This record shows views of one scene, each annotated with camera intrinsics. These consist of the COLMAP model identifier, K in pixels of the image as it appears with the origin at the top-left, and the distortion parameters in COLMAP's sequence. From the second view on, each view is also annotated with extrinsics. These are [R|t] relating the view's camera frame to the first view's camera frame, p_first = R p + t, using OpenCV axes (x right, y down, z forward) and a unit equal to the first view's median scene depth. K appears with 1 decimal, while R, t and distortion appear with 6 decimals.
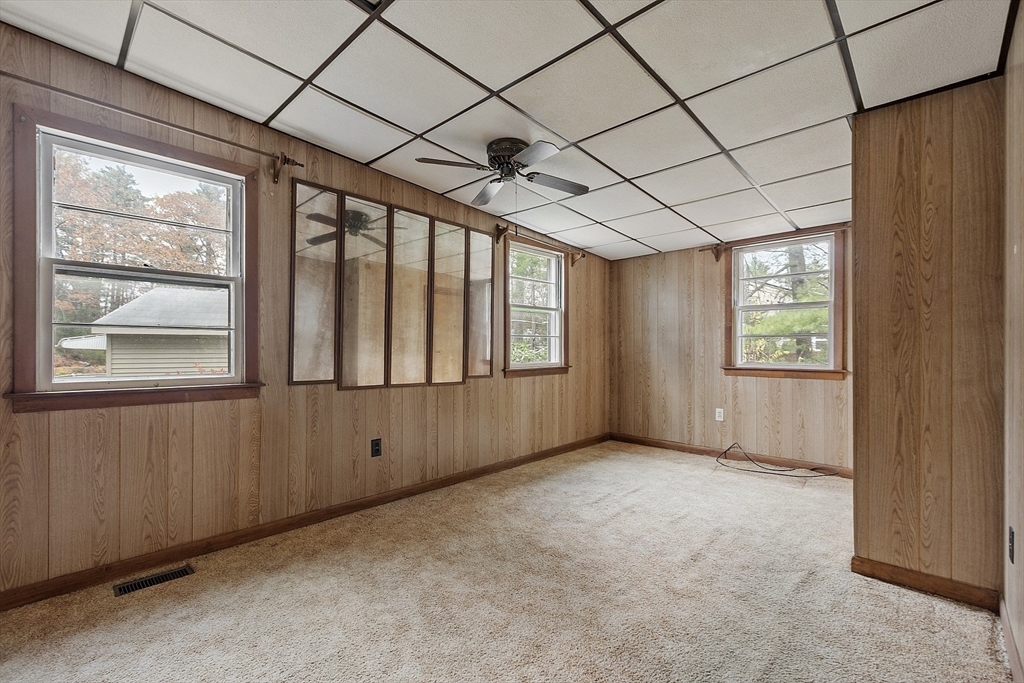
lens RADIAL K [[459.4, 0, 506.4], [0, 459.4, 335.6], [0, 0, 1]] dist [0.001112, -0.000426]
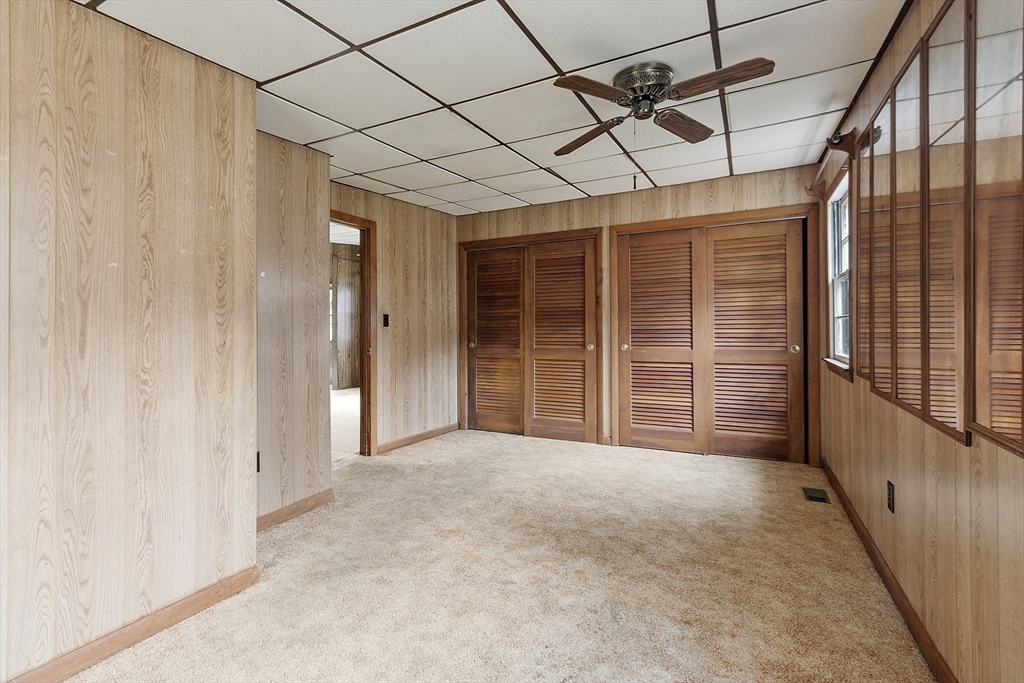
lens RADIAL K [[459.4, 0, 506.4], [0, 459.4, 335.6], [0, 0, 1]] dist [0.001112, -0.000426]
pose [[-0.957195, 0.006809, -0.289363, 0.539339], [0.008049, 0.999963, -0.003096, 0.033307], [0.289331, -0.005292, -0.957215, 2.012430]]
